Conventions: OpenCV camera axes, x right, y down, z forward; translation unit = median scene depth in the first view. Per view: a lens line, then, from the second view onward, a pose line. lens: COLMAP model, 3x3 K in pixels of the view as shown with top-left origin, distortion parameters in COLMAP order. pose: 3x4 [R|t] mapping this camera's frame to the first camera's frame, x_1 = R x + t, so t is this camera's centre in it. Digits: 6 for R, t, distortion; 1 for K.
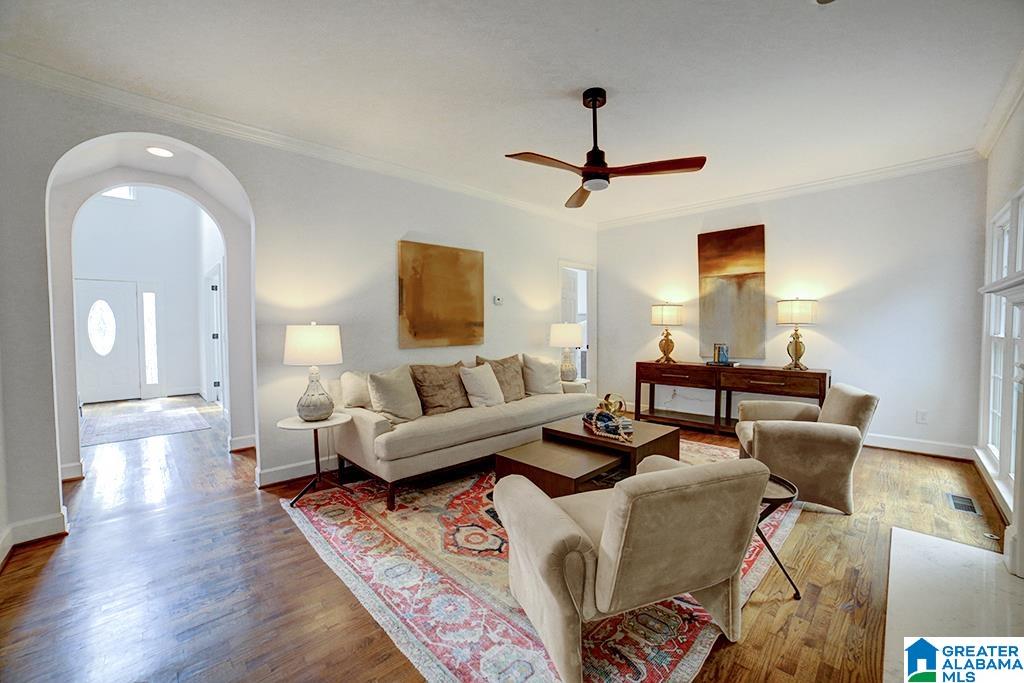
lens RADIAL K [[412.2, 0, 511.9], [0, 412.2, 337.9], [0, 0, 1]] dist [-0.110214, 0.039541]
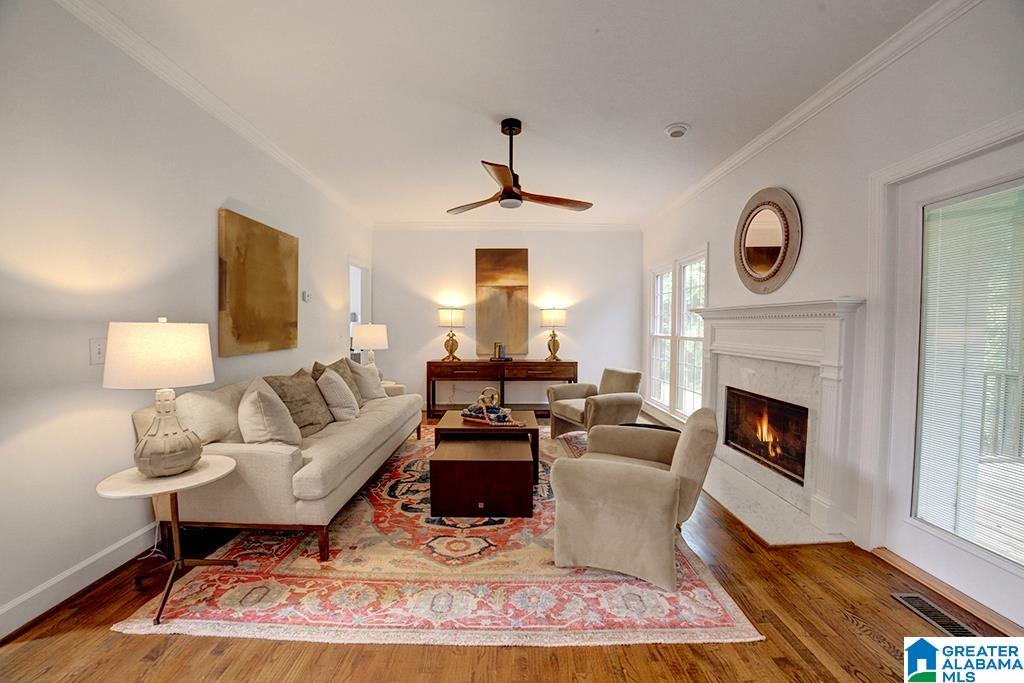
lens RADIAL K [[412.2, 0, 511.9], [0, 412.2, 337.9], [0, 0, 1]] dist [-0.110214, 0.039541]
pose [[0.691606, -0.010360, 0.722200, -0.413492], [0.013284, 0.999910, 0.001623, -0.001433], [-0.722153, 0.008471, 0.691682, 0.139545]]
